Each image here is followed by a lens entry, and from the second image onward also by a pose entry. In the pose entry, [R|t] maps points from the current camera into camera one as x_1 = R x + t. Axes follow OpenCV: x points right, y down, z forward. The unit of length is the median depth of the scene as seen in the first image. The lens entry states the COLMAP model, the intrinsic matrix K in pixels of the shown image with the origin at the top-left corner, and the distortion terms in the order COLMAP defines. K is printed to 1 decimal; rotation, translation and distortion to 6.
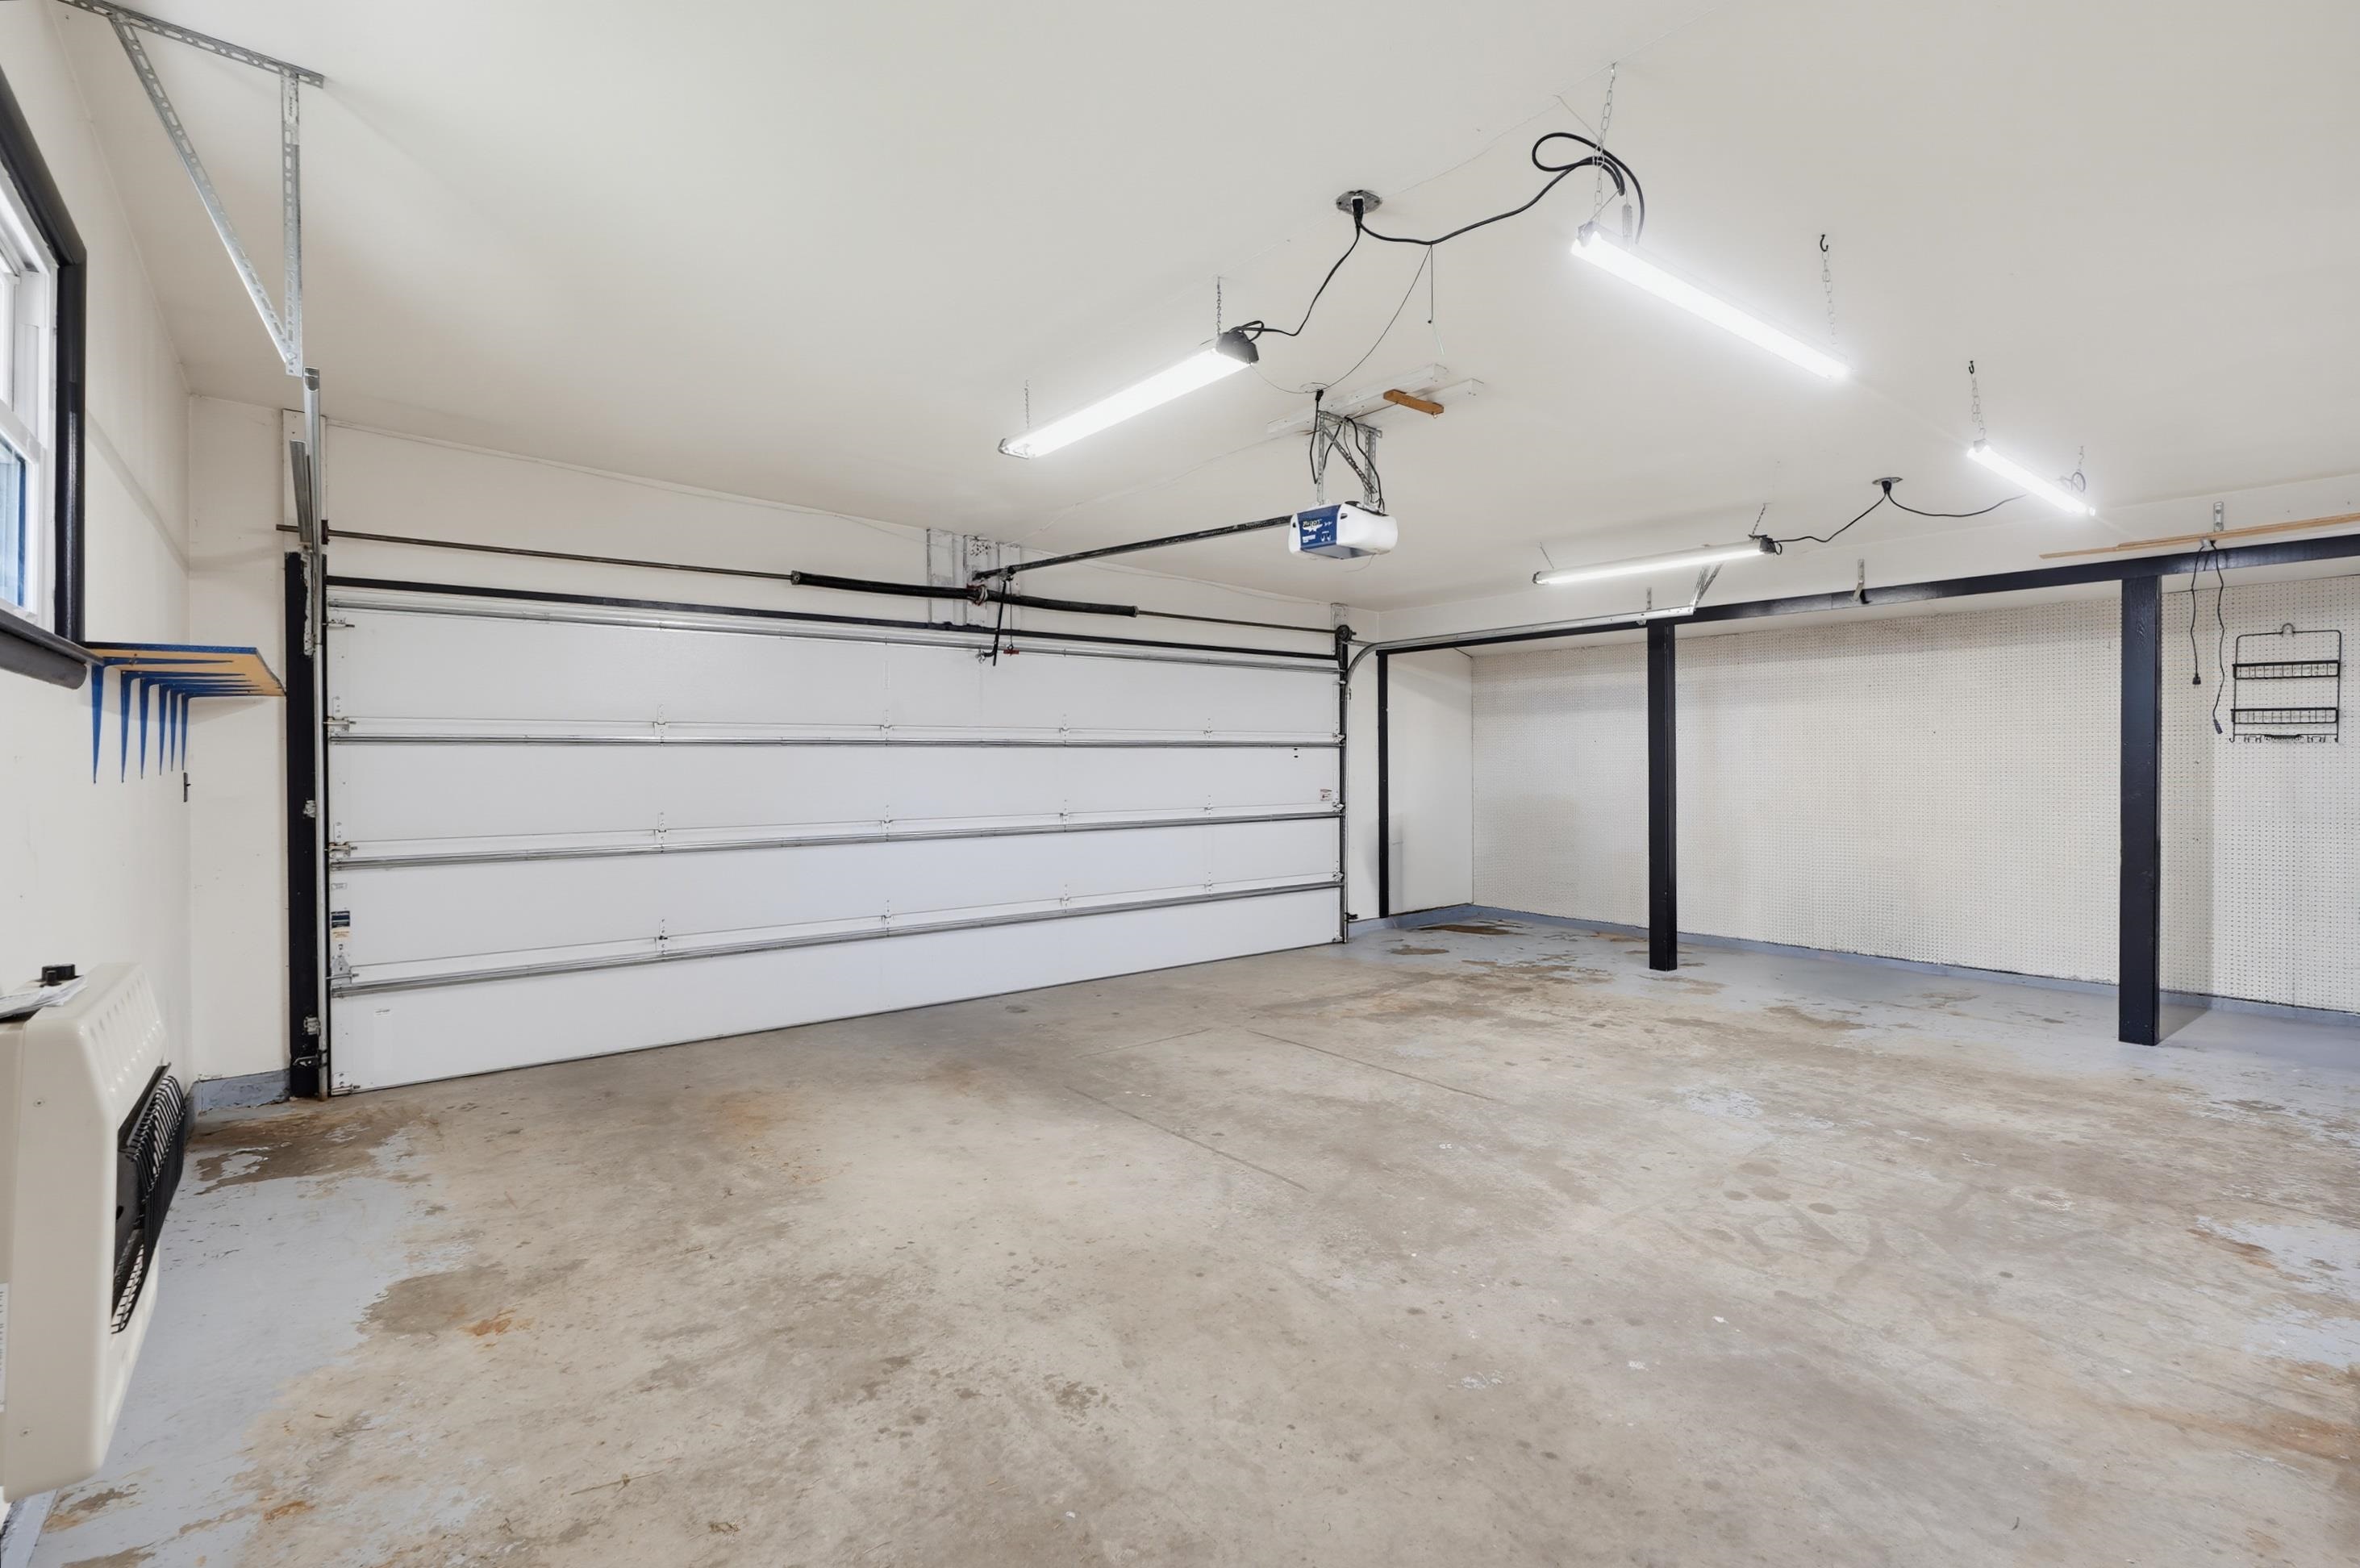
lens RADIAL K [[1021.1, 0, 1168.3], [0, 1021.1, 769.7], [0, 0, 1]] dist [-0.001148, 0.000194]
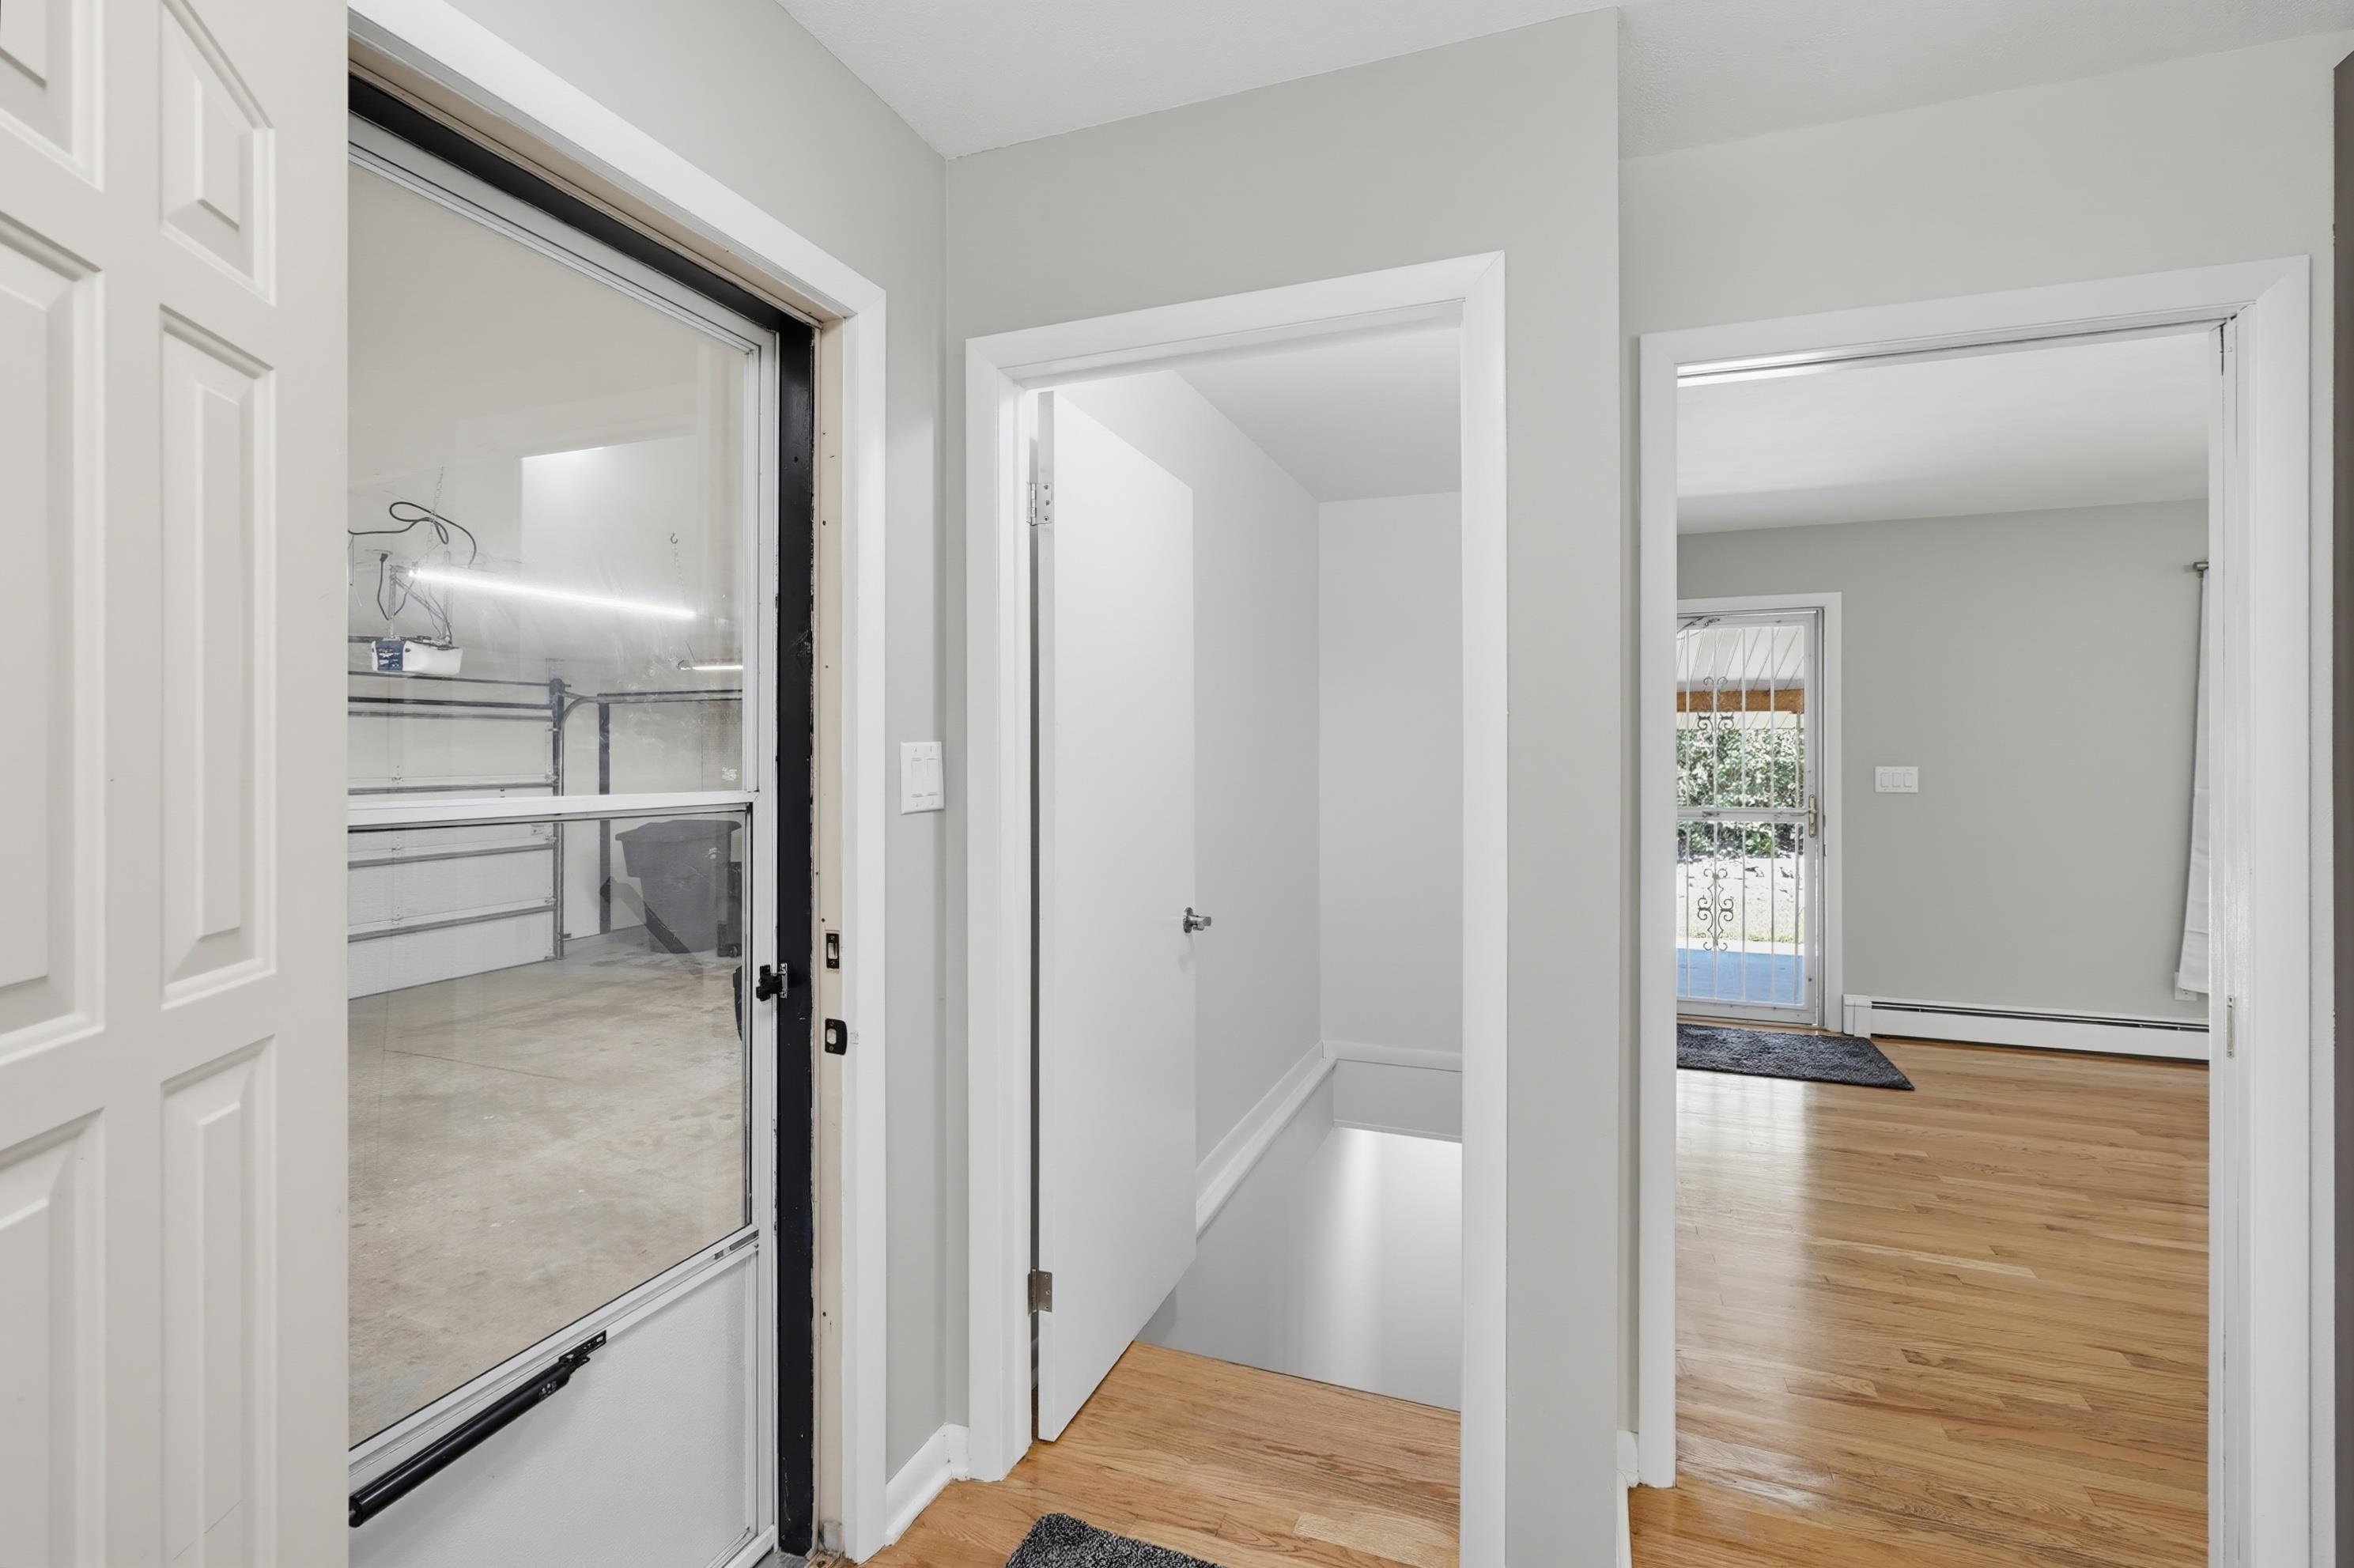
lens RADIAL K [[1062.6, 0, 1164.2], [0, 1062.6, 746.9], [0, 0, 1]] dist [-0.001839, 0.000152]
pose [[0.878226, 0.005424, 0.478216, 0.363918], [-0.005191, 0.999985, -0.001808, -0.123163], [-0.478218, -0.000895, 0.878241, -0.646822]]
